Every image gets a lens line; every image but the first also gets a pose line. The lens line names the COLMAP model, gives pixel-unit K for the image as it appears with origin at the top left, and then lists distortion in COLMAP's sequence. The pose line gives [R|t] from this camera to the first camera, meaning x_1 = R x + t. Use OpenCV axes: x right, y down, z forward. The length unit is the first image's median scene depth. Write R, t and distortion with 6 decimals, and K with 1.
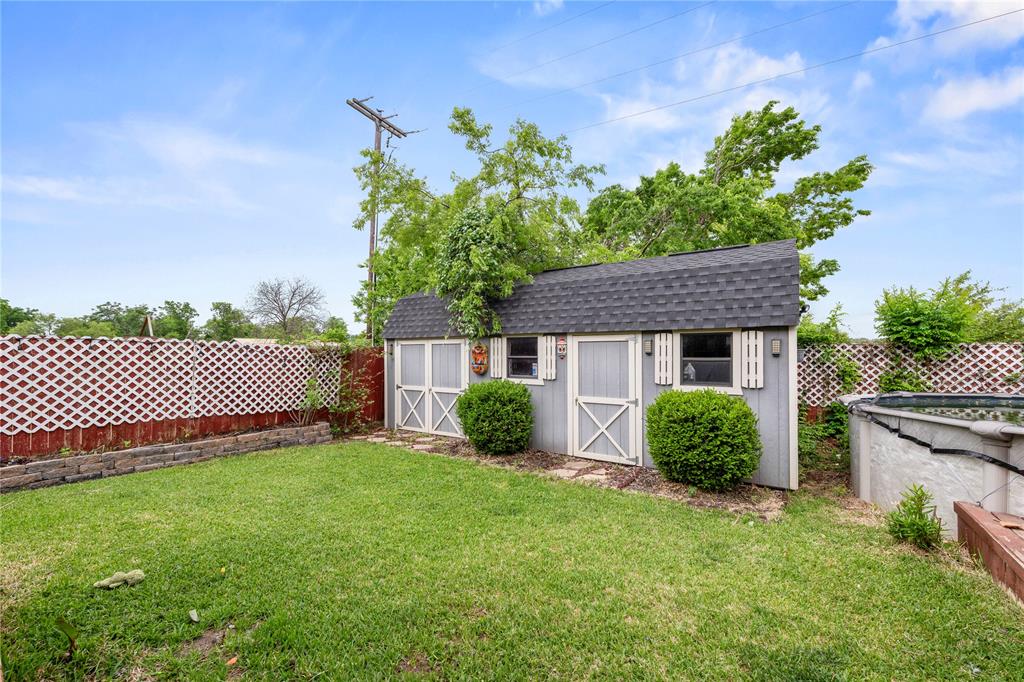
lens RADIAL K [[402.9, 0, 513.1], [0, 402.9, 347.6], [0, 0, 1]] dist [0.000253, -0.000030]
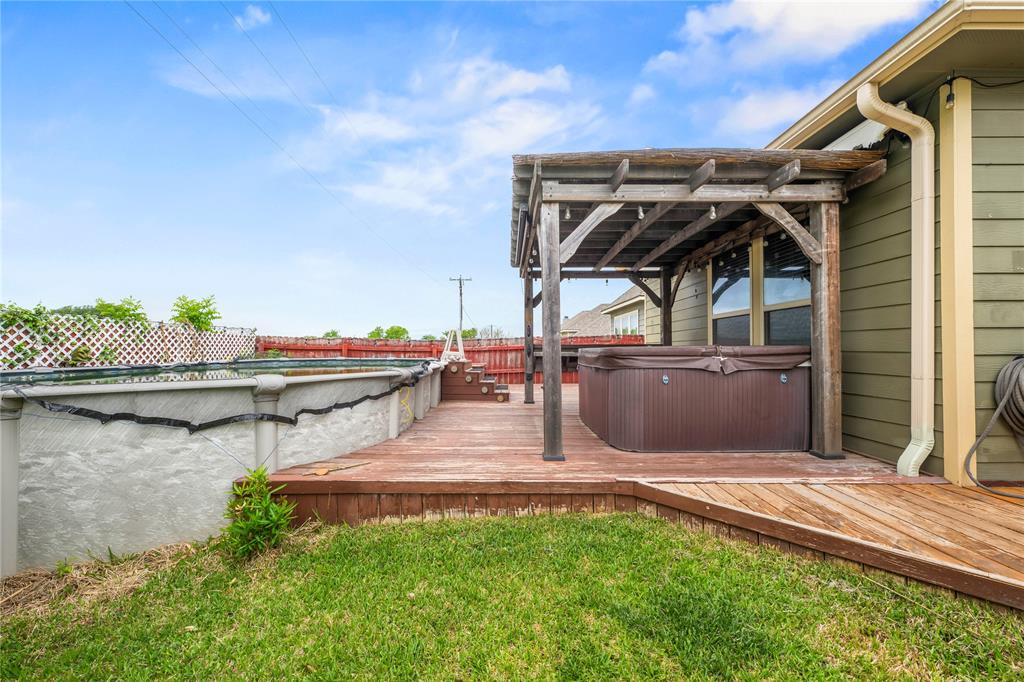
lens RADIAL K [[402.9, 0, 514.3], [0, 402.9, 345.5], [0, 0, 1]] dist [0.000253, -0.000030]
pose [[-0.580493, 0.005188, 0.814249, 0.062266], [-0.012540, 0.999804, -0.015310, 0.061401], [-0.814169, -0.019098, -0.580314, 0.536927]]
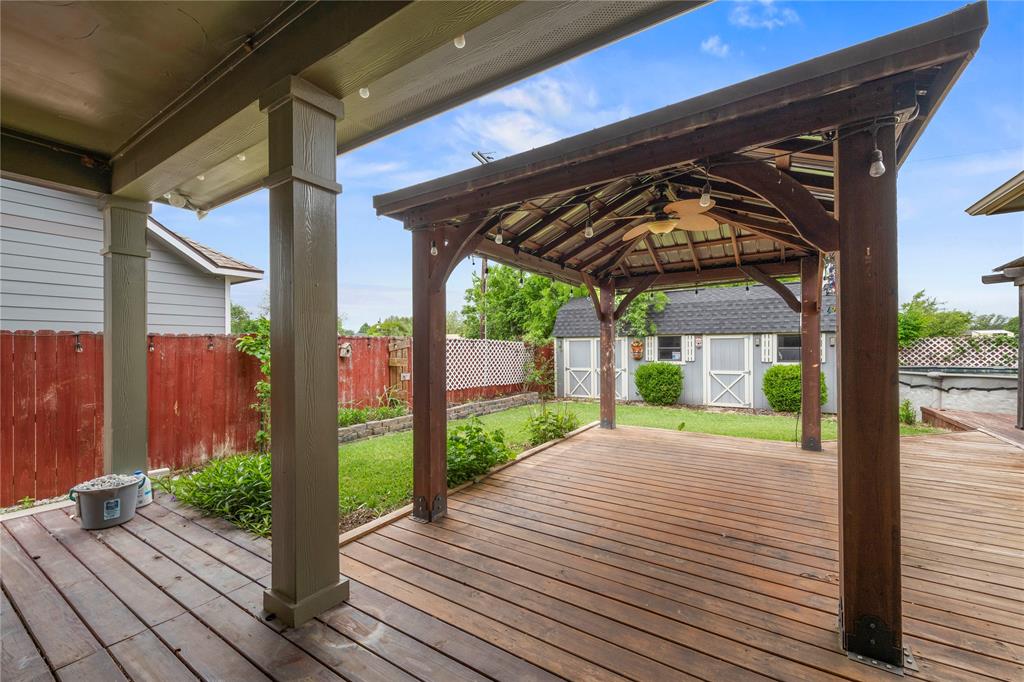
lens RADIAL K [[402.9, 0, 513.9], [0, 402.9, 344.7], [0, 0, 1]] dist [0.000253, -0.000030]
pose [[0.998246, -0.008514, 0.058590, -0.753082], [0.007892, 0.999910, 0.010839, -0.014339], [-0.058677, -0.010358, 0.998223, -0.645102]]
